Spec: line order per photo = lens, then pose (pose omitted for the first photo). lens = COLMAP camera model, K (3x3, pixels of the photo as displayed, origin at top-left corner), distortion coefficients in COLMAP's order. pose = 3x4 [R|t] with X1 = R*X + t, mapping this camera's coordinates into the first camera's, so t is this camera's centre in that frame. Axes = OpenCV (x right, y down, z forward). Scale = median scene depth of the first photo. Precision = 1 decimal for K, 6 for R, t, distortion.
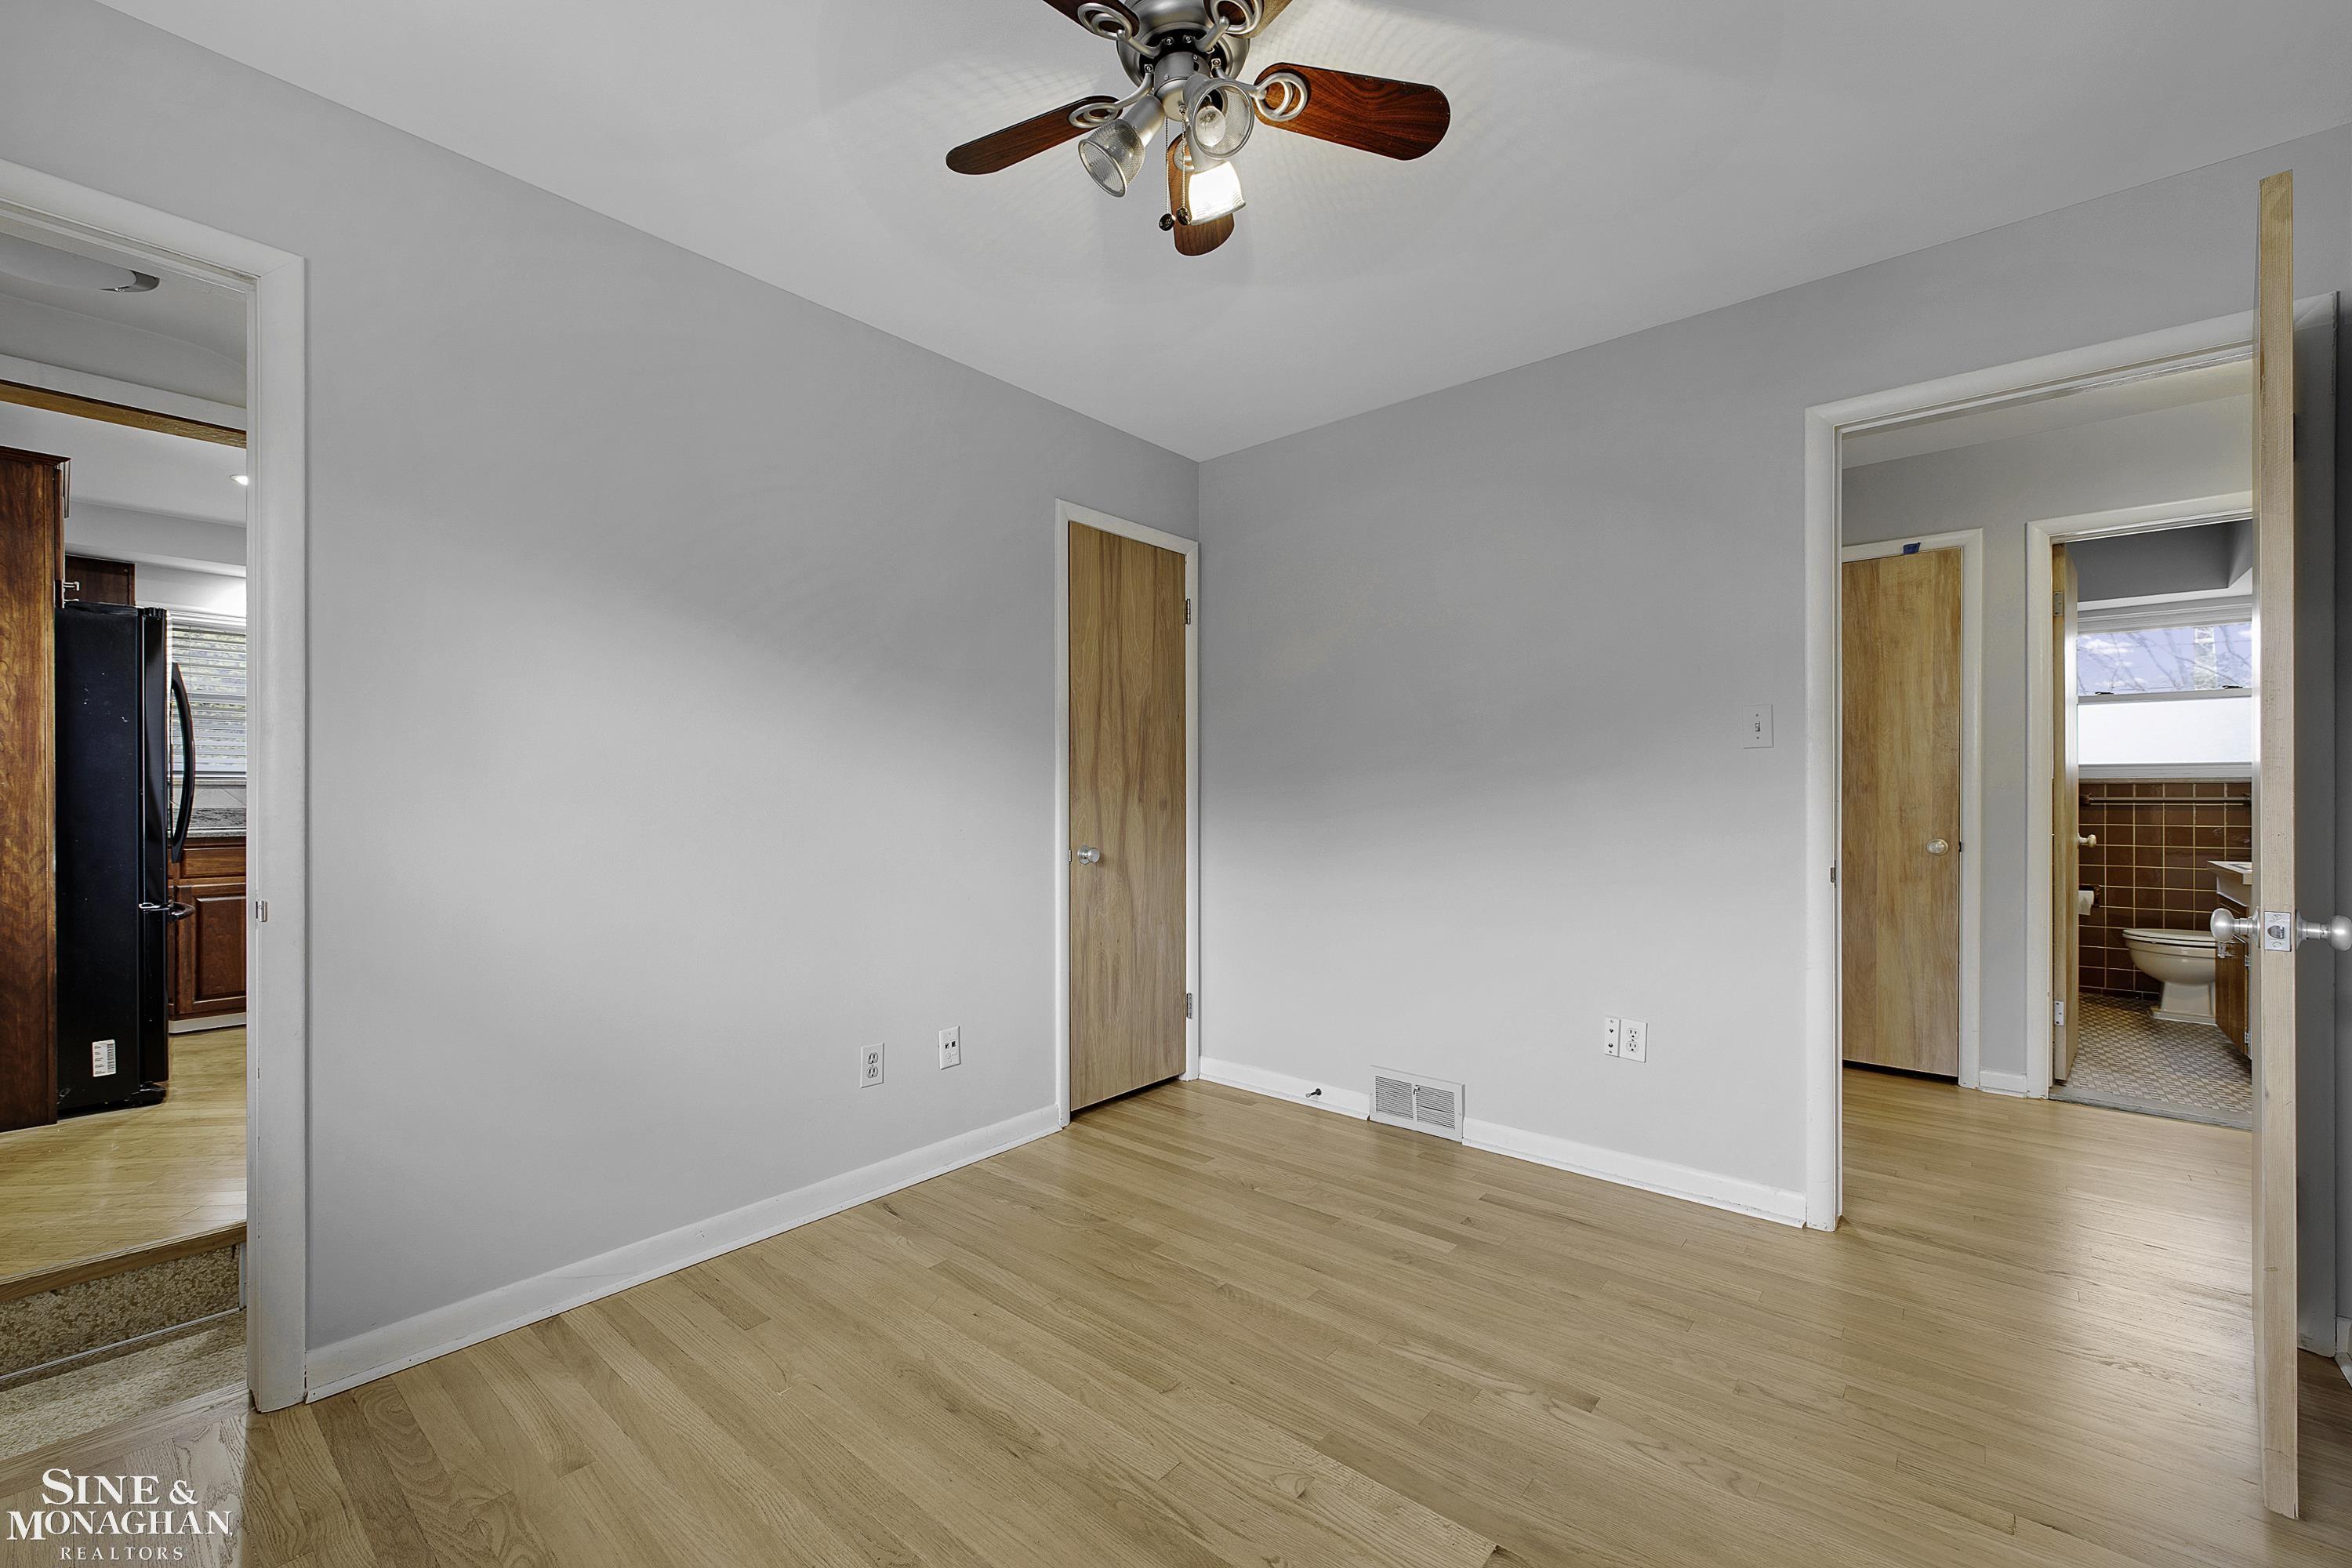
lens RADIAL K [[958.1, 0, 1185.4], [0, 958.1, 793.3], [0, 0, 1]] dist [-0.000559, -0.000269]
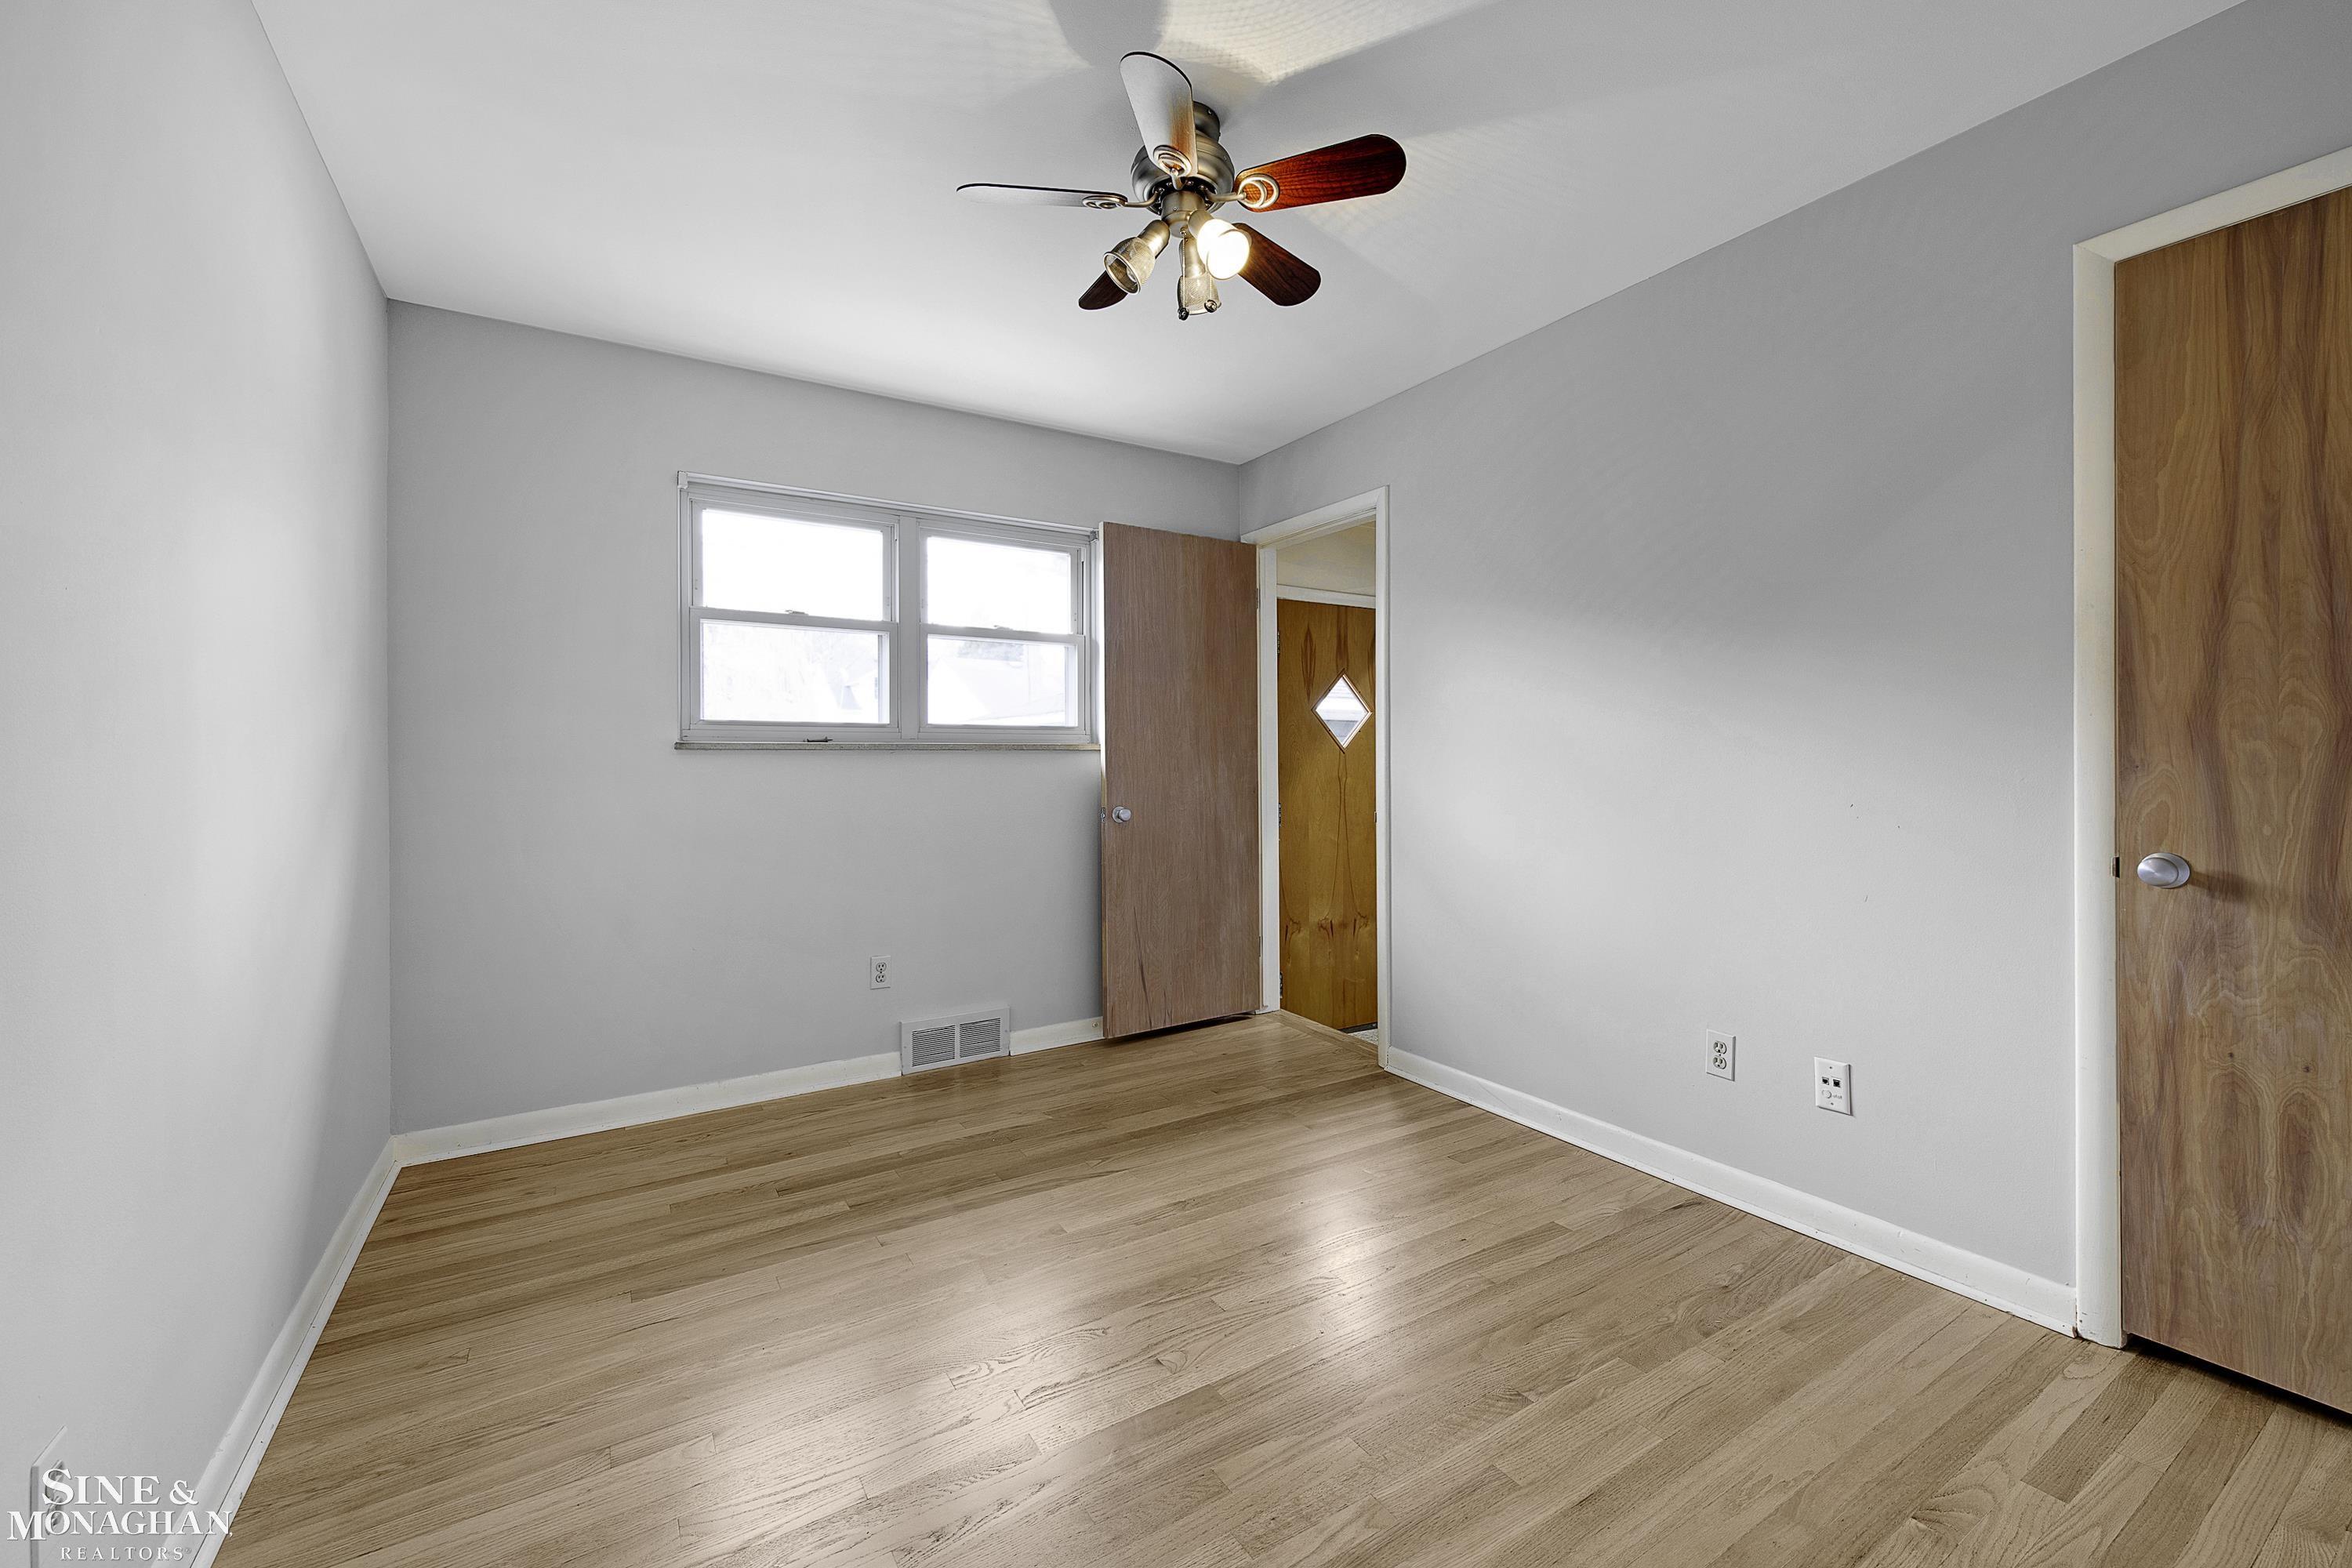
lens RADIAL K [[951.2, 0, 1174.1], [0, 951.2, 758.8], [0, 0, 1]] dist [-0.000444, -0.000088]
pose [[-0.311556, 0.001924, -0.950226, 0.642141], [0.003585, 0.999993, 0.000849, 0.000343], [0.950221, -0.003142, -0.311561, 0.732806]]
